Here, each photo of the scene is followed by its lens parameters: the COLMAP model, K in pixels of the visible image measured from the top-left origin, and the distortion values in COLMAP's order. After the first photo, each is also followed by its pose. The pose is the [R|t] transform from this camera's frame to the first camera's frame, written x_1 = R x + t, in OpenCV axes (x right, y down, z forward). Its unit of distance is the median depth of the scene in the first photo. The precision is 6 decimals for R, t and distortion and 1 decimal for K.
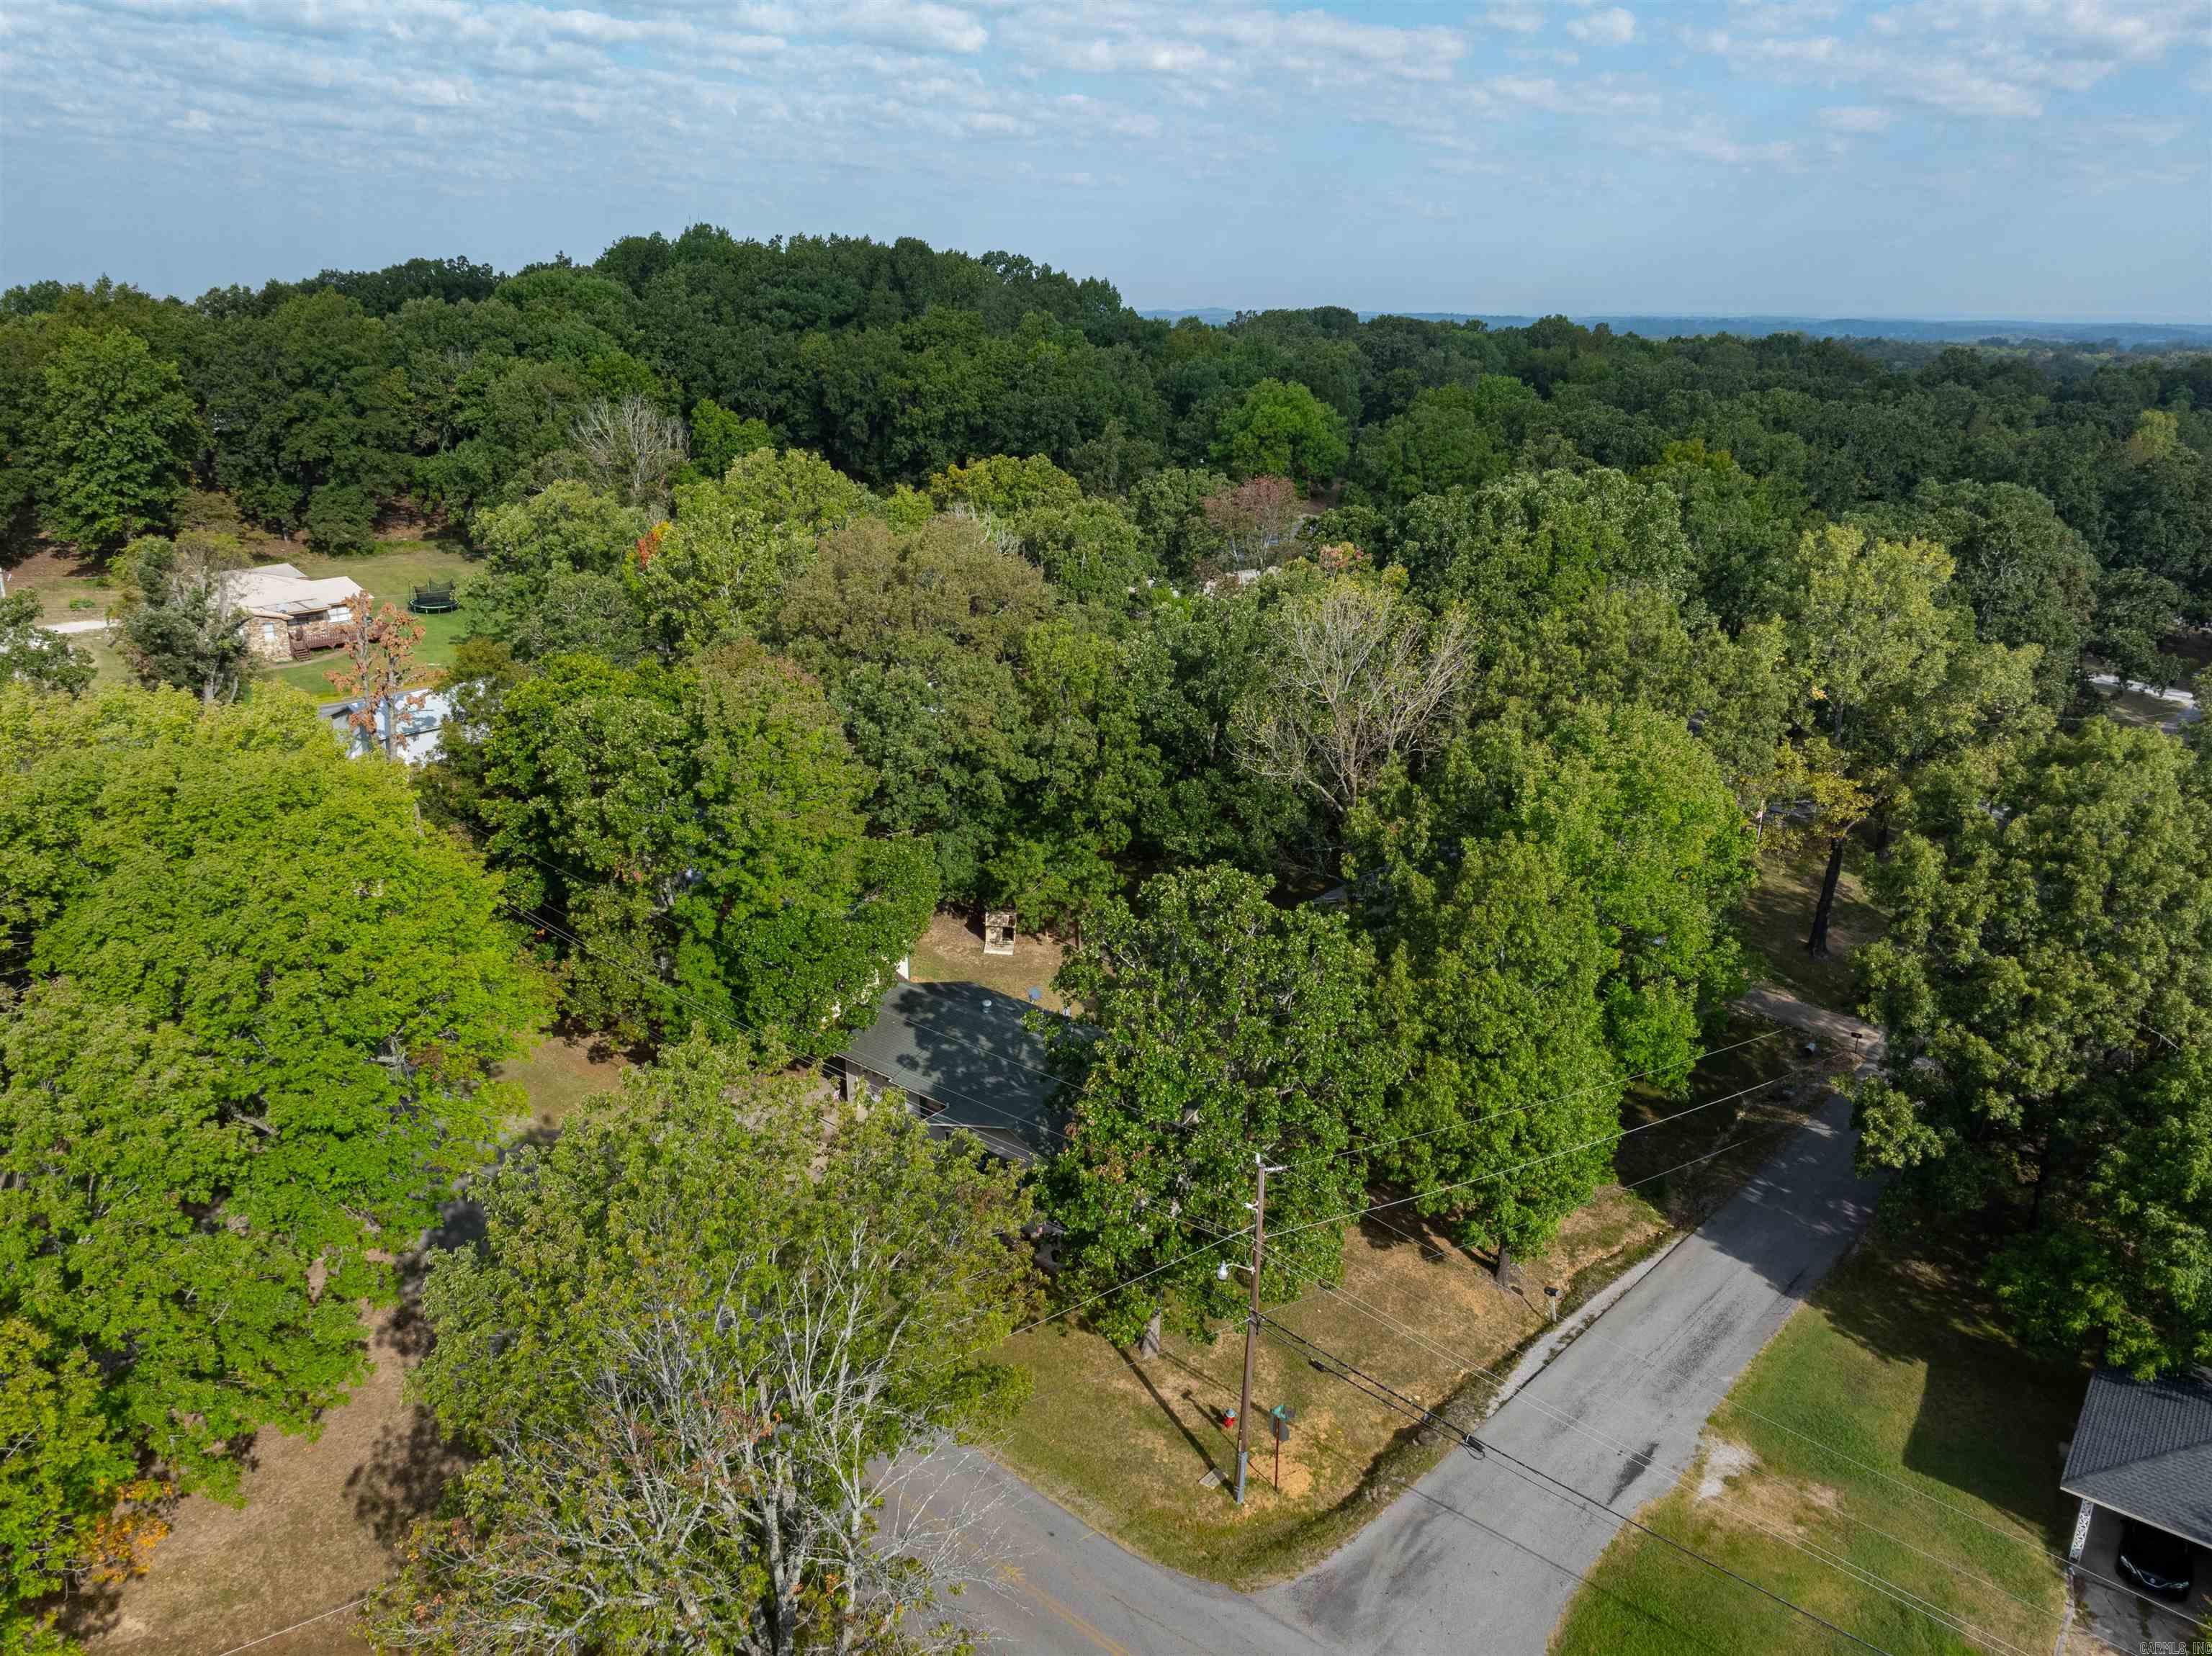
lens RADIAL K [[1557.3, 0, 1126.1], [0, 1557.3, 813.6], [0, 0, 1]] dist [-0.048790, 0.017306]
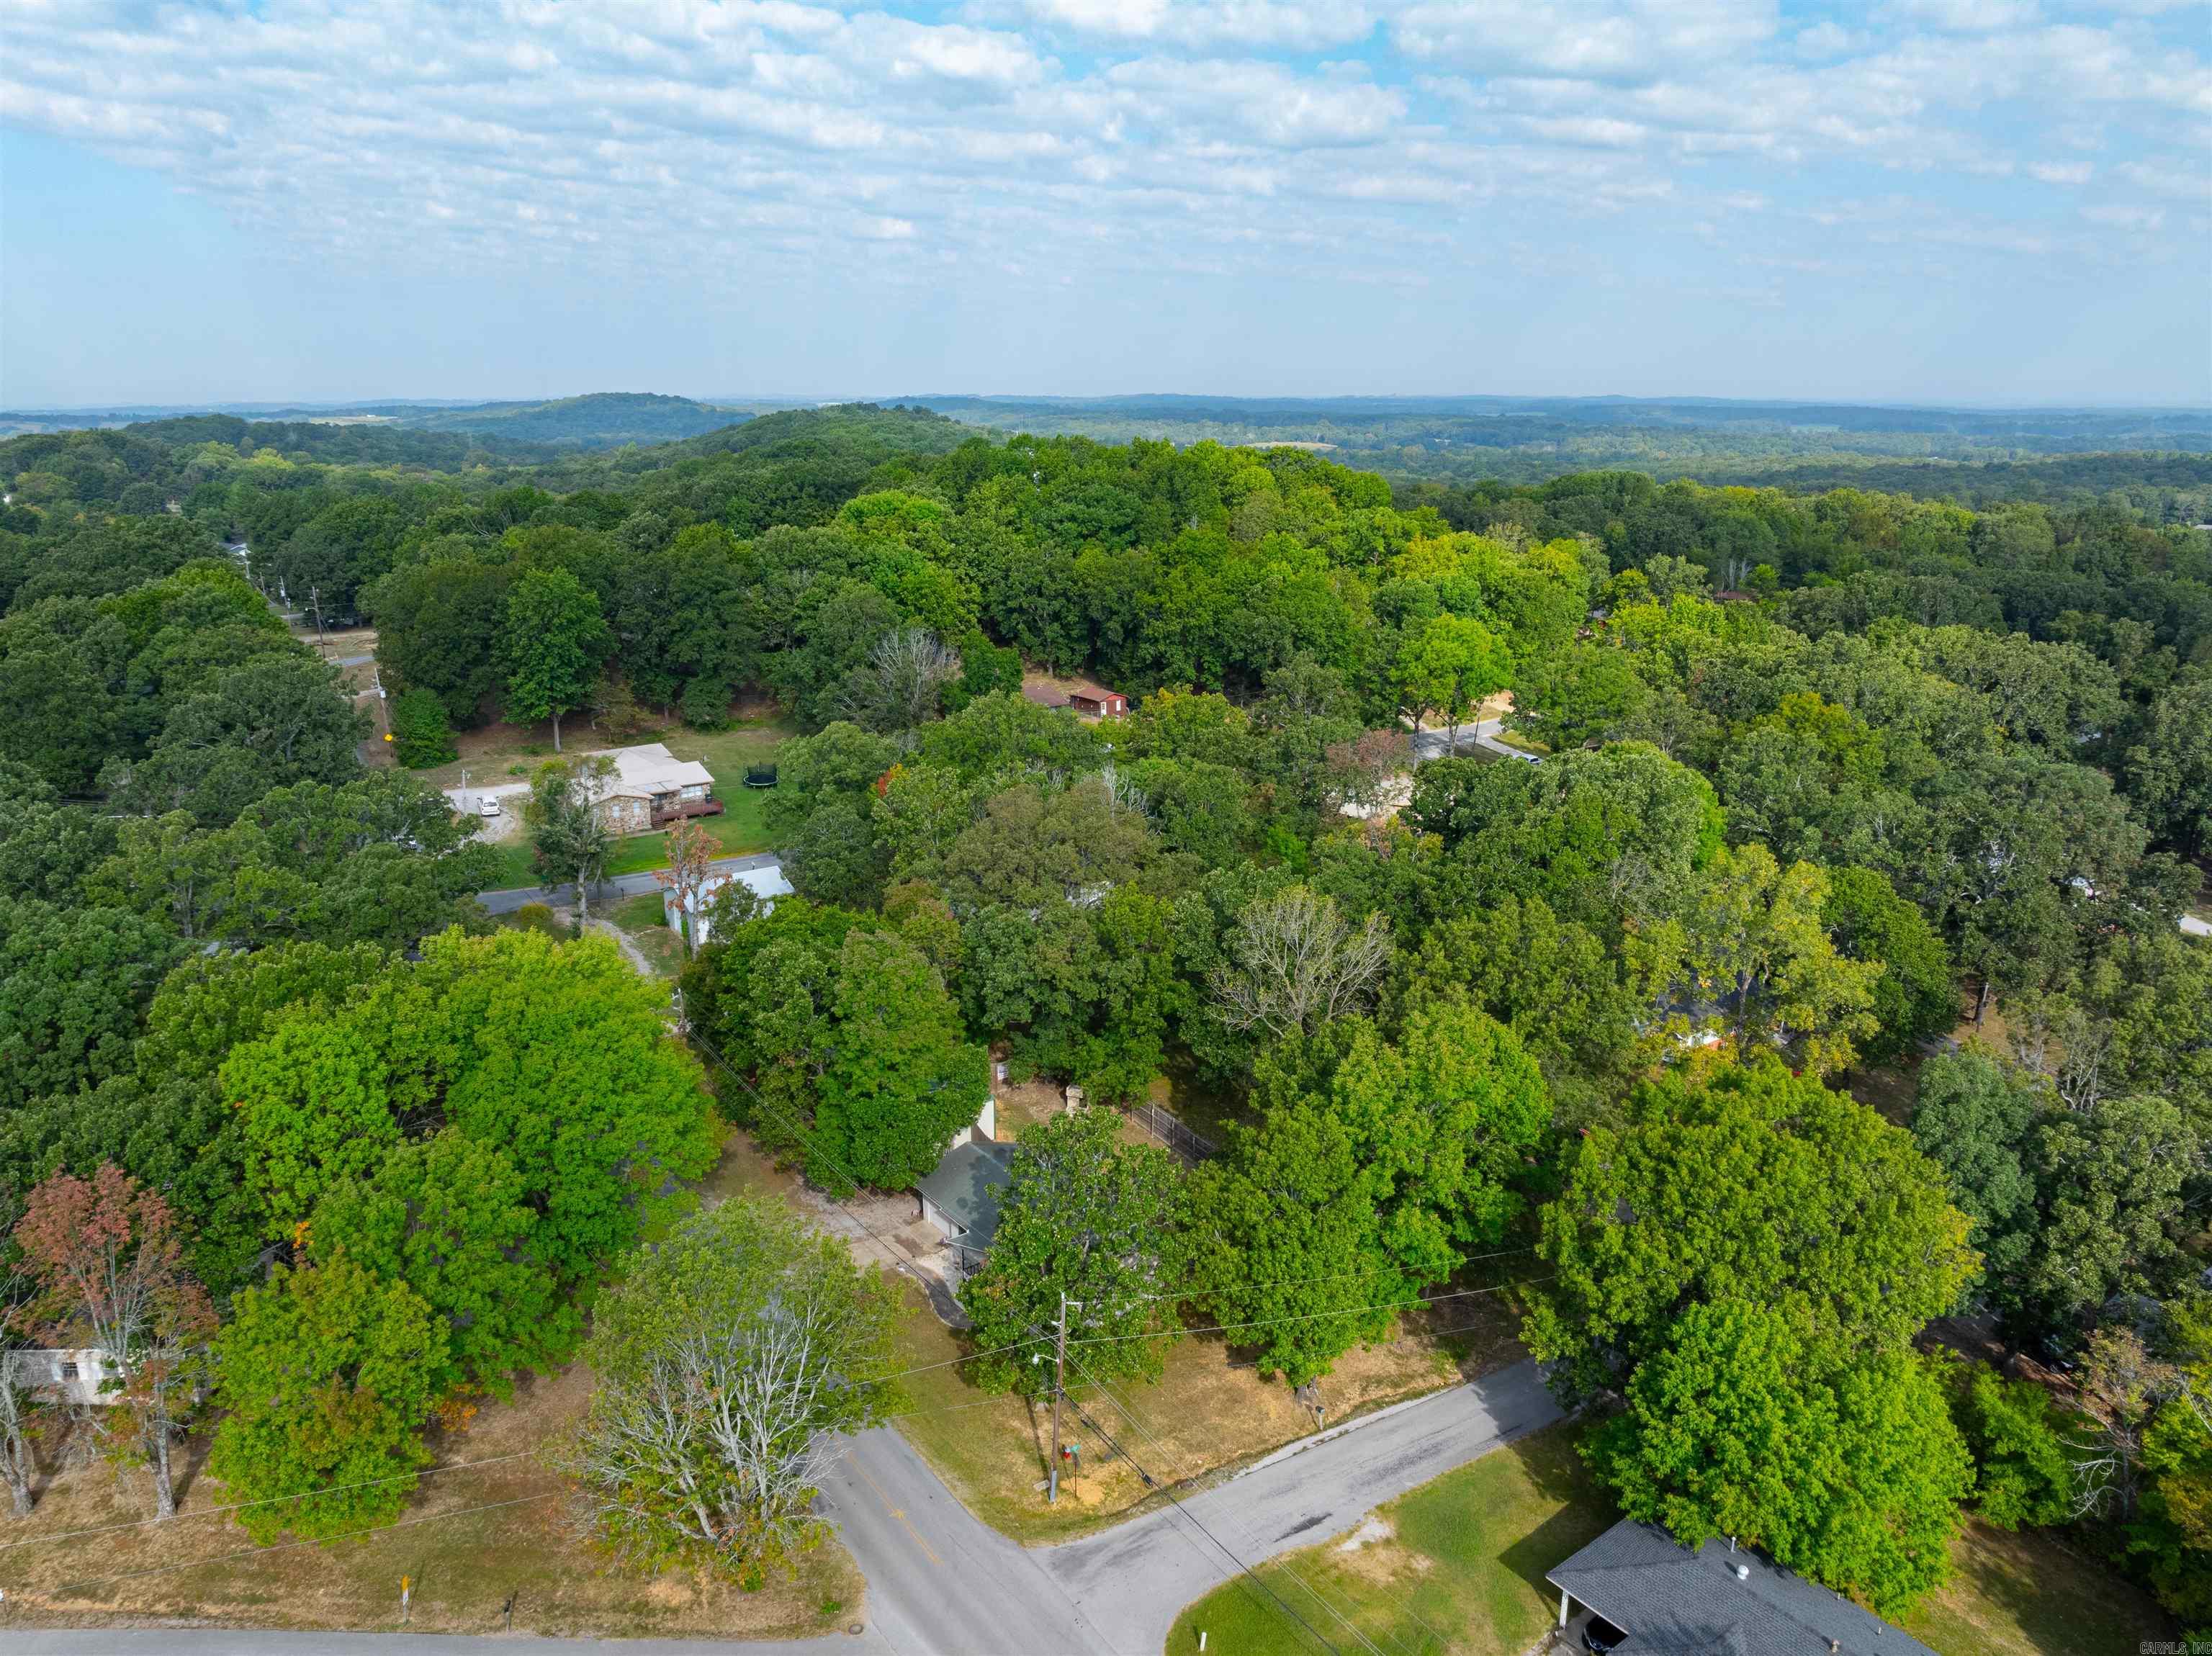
lens RADIAL K [[1557.3, 0, 1137.3], [0, 1557.3, 808.9], [0, 0, 1]] dist [-0.048790, 0.017306]
pose [[0.972149, 0.063941, -0.225473, 0.398522], [-0.075821, 0.996131, -0.044421, -0.188088], [0.221760, 0.060279, 0.973236, -0.525469]]
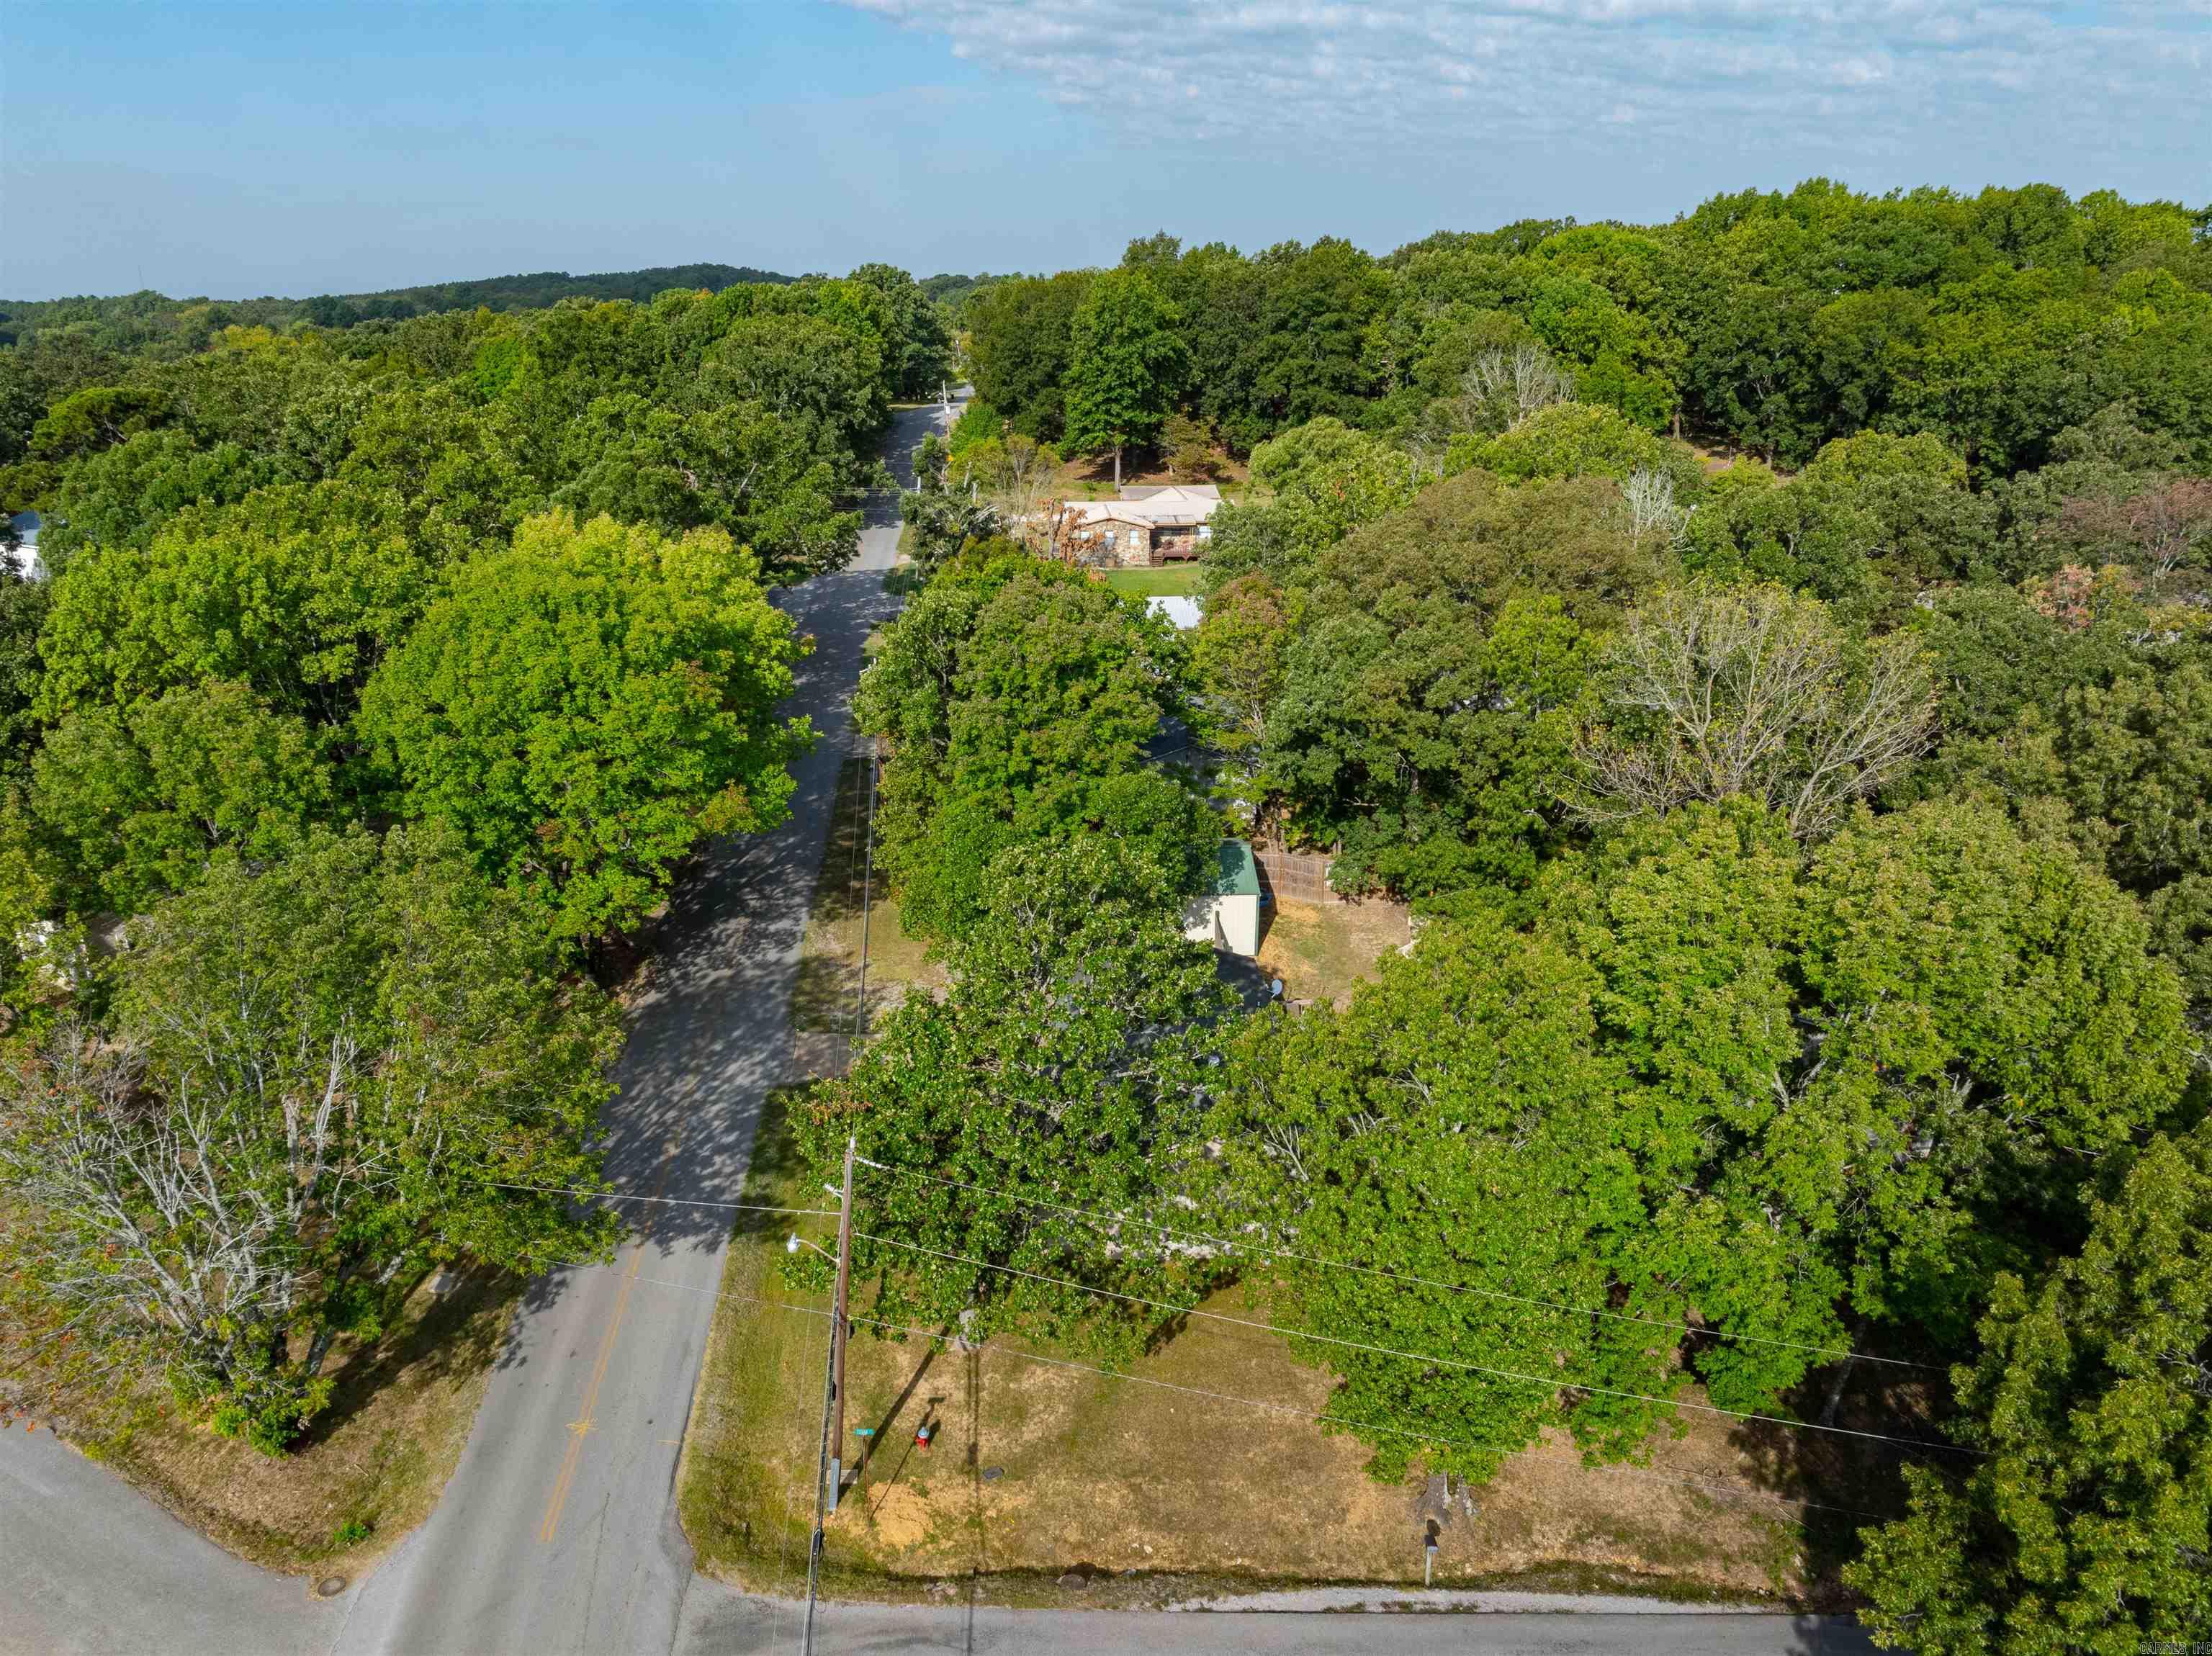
lens RADIAL K [[1557.3, 0, 1131.8], [0, 1557.3, 833.1], [0, 0, 1]] dist [-0.048790, 0.017306]
pose [[0.698890, 0.231307, -0.676794, 0.580096], [-0.217383, 0.970193, 0.107102, -0.057903], [0.681394, 0.072271, 0.728340, 0.353648]]
